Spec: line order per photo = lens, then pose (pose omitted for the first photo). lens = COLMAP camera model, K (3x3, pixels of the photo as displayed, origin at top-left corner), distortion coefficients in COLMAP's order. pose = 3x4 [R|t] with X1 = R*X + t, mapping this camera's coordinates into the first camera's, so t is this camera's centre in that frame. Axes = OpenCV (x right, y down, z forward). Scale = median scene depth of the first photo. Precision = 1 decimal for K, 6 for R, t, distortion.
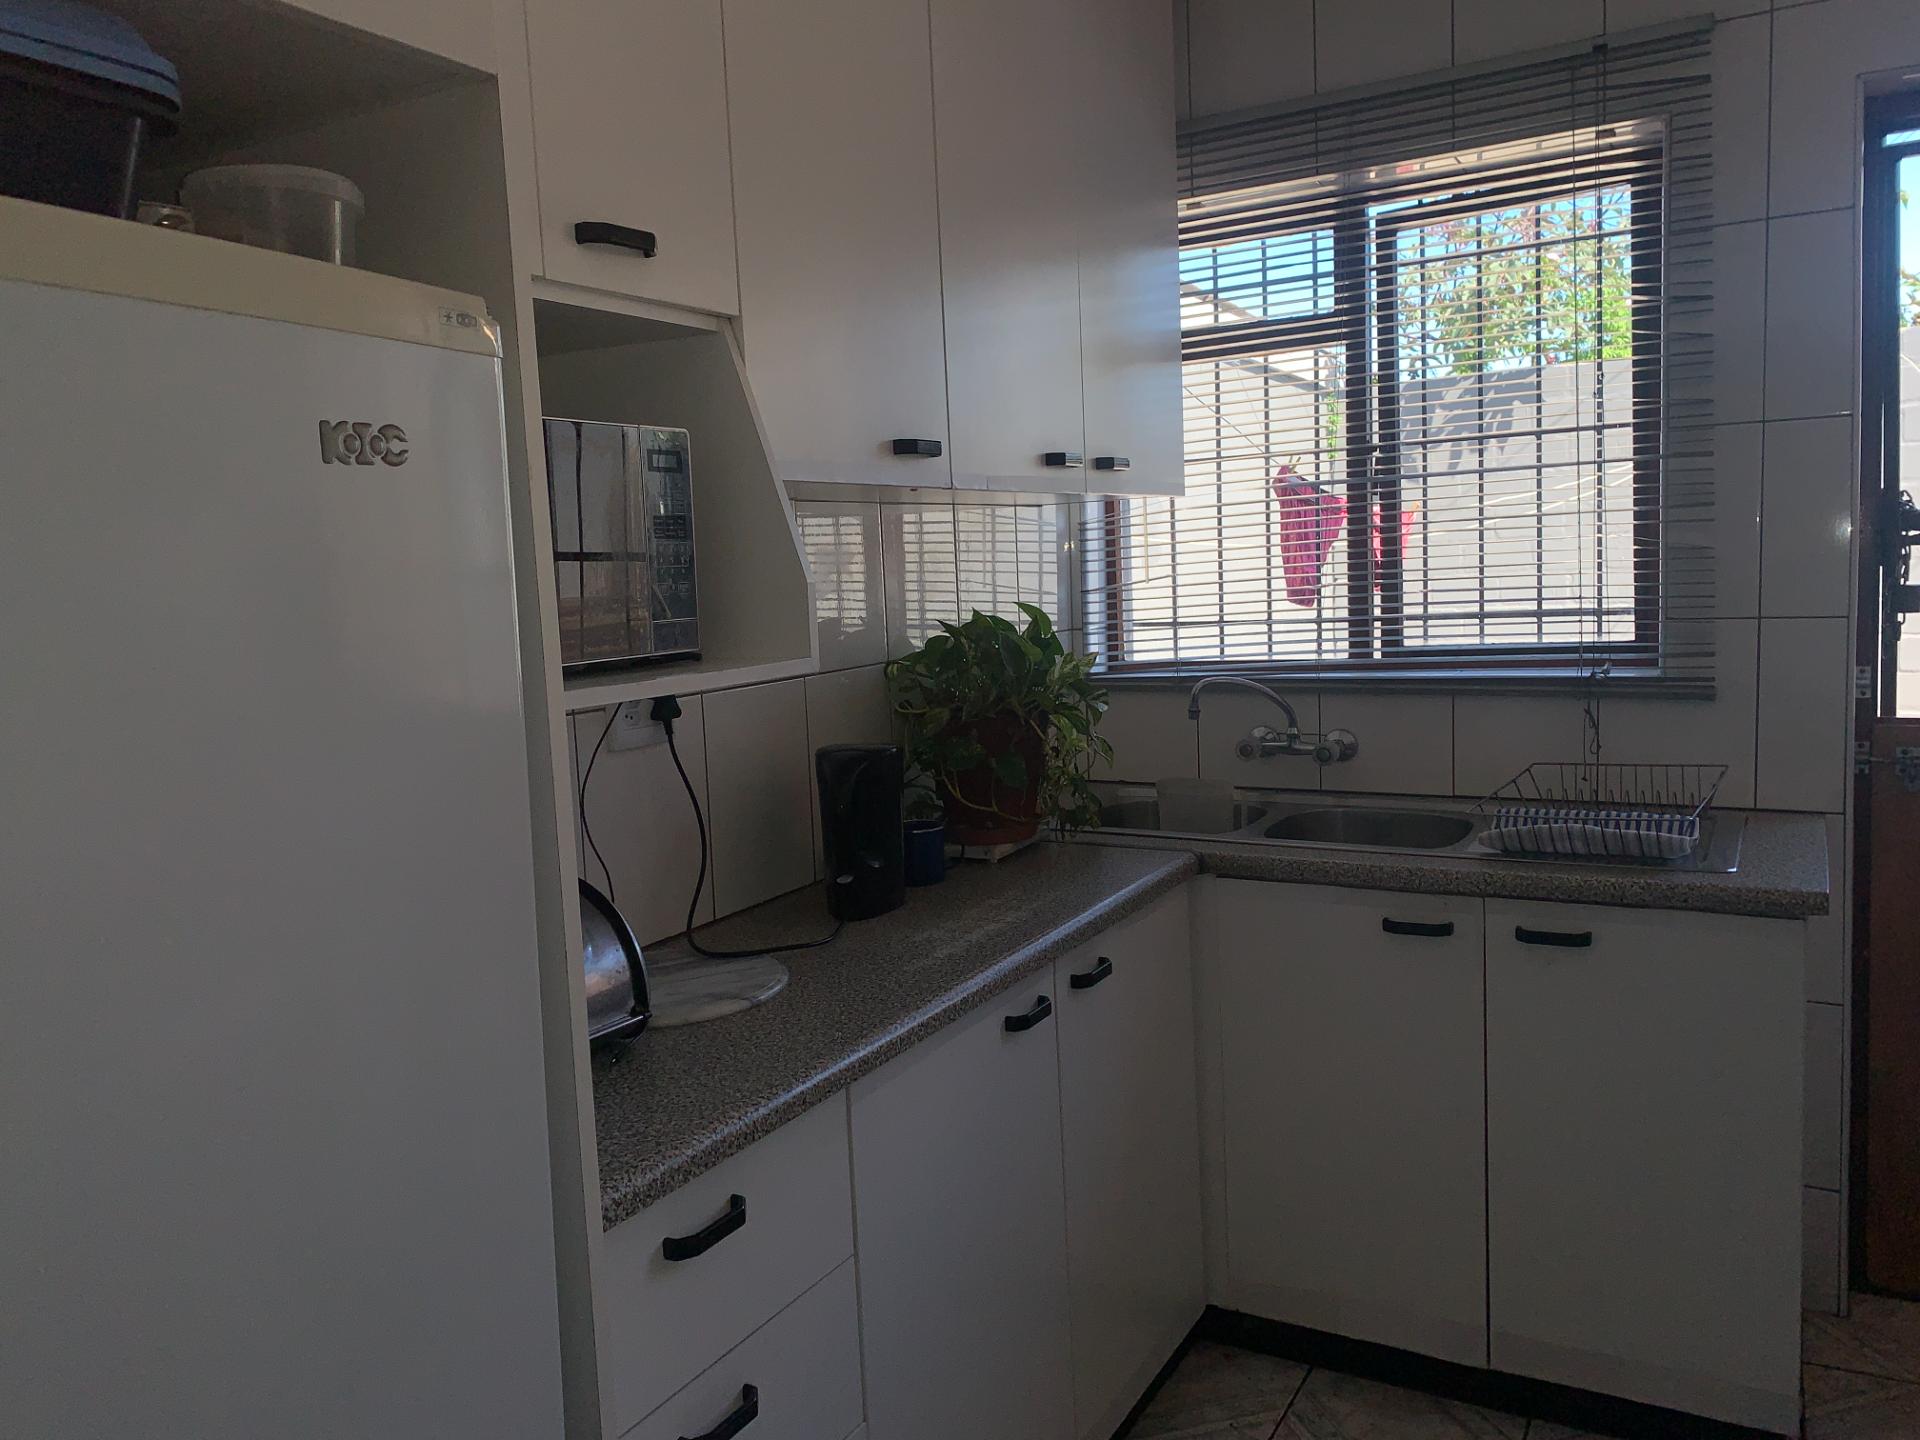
lens RADIAL K [[1468.9, 0, 949.6], [0, 1468.9, 711.0], [0, 0, 1]] dist [0.054242, -0.054266]
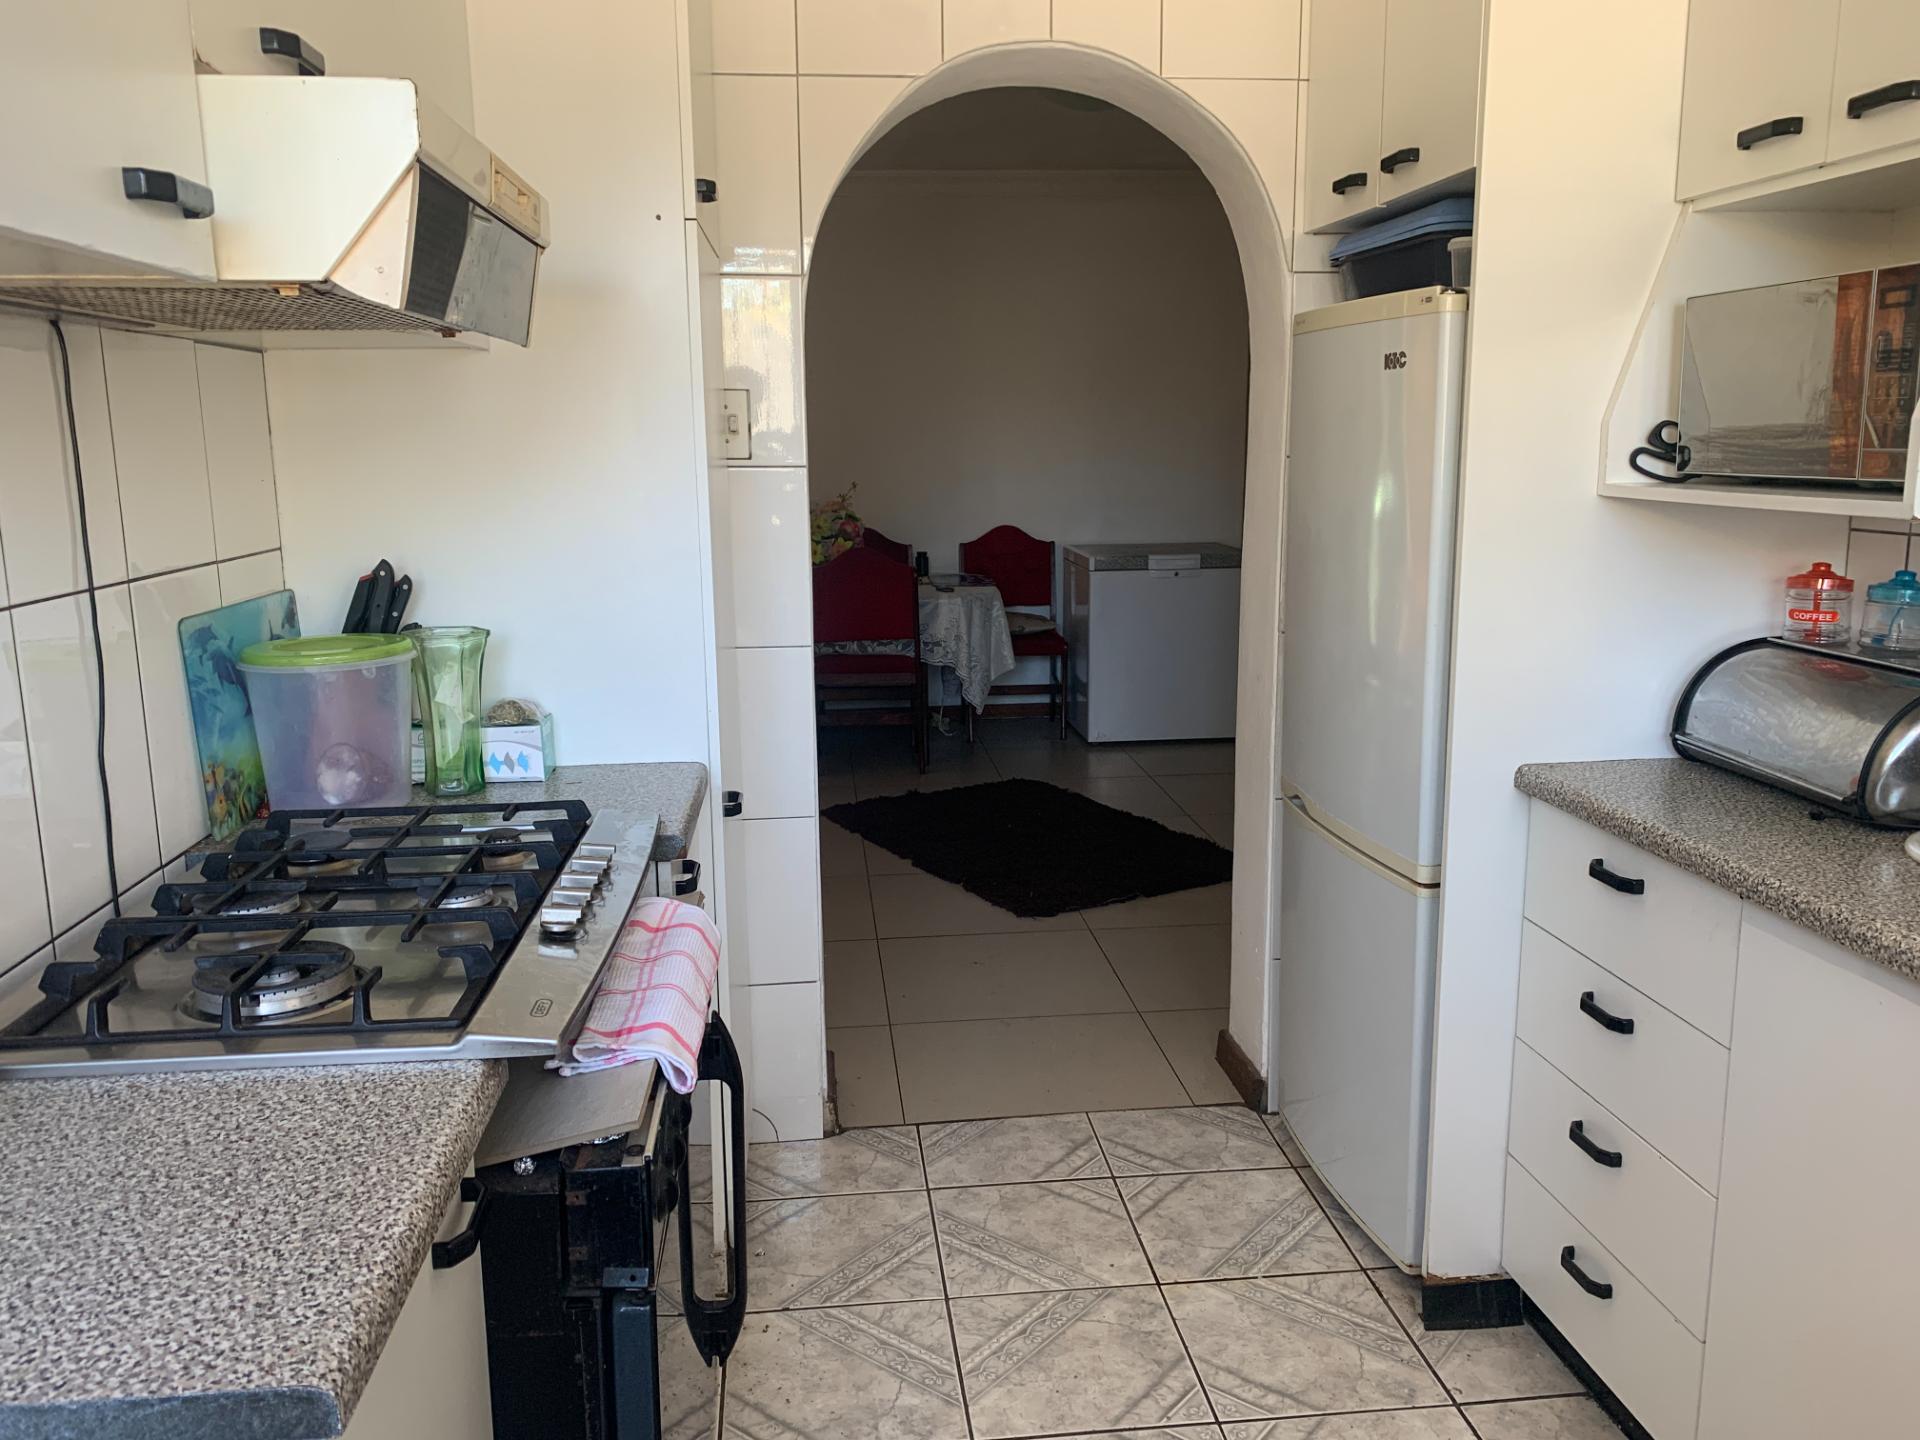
lens RADIAL K [[1468.9, 0, 965.7], [0, 1468.9, 716.0], [0, 0, 1]] dist [0.054242, -0.054266]
pose [[-0.808470, 0.173777, -0.562297, 1.089955], [-0.004593, 0.953522, 0.301288, -0.220460], [0.588519, 0.246165, -0.770096, 1.642562]]
